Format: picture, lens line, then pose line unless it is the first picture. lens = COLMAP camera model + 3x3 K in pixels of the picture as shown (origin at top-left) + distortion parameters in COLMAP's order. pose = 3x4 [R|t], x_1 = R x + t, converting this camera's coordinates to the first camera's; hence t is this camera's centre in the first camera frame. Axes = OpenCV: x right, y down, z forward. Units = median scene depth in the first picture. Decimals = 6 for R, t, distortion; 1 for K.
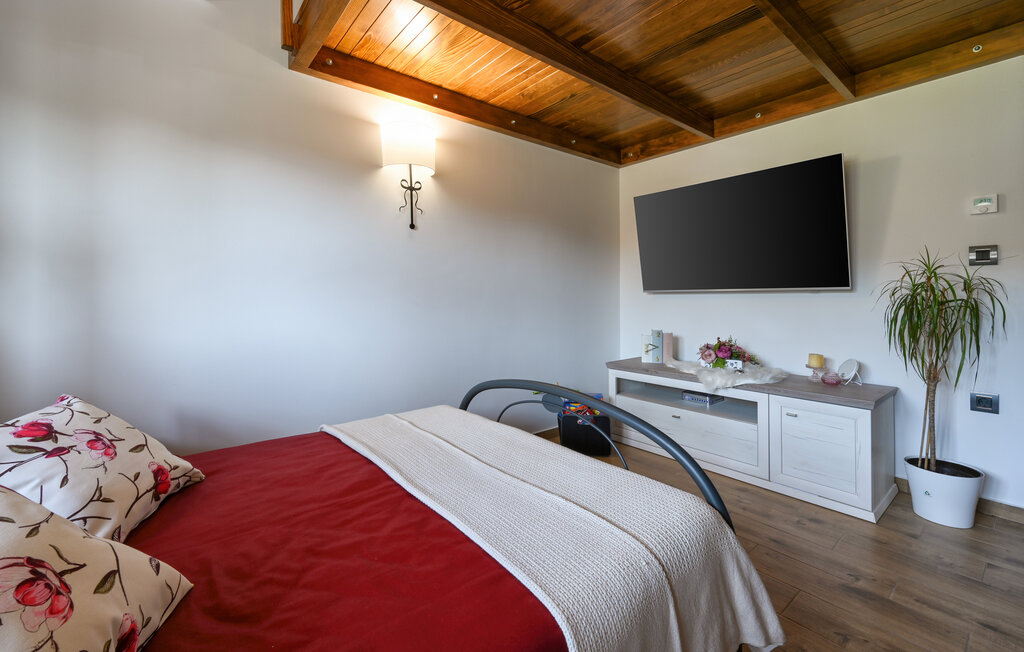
lens RADIAL K [[415.6, 0, 493.3], [0, 415.6, 296.4], [0, 0, 1]] dist [-0.002466, -0.000239]
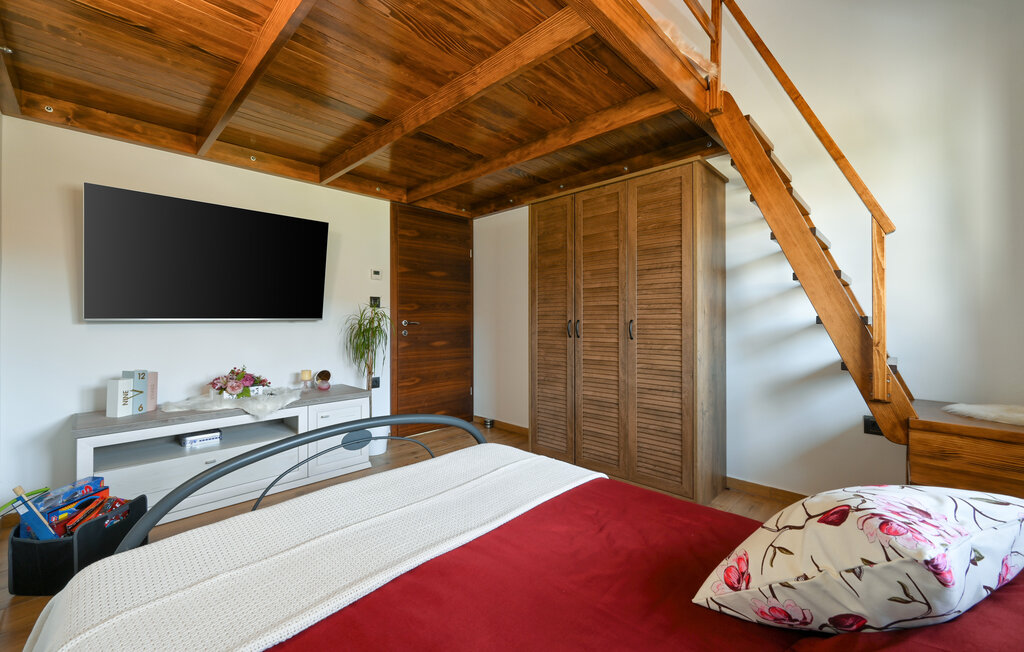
lens RADIAL K [[415.6, 0, 504.1], [0, 415.6, 321.7], [0, 0, 1]] dist [-0.002466, -0.000239]
pose [[-0.128574, 0.003438, 0.991694, -0.556561], [0.004419, 0.999986, -0.002894, -0.004574], [-0.991690, 0.004010, -0.128588, 0.524621]]
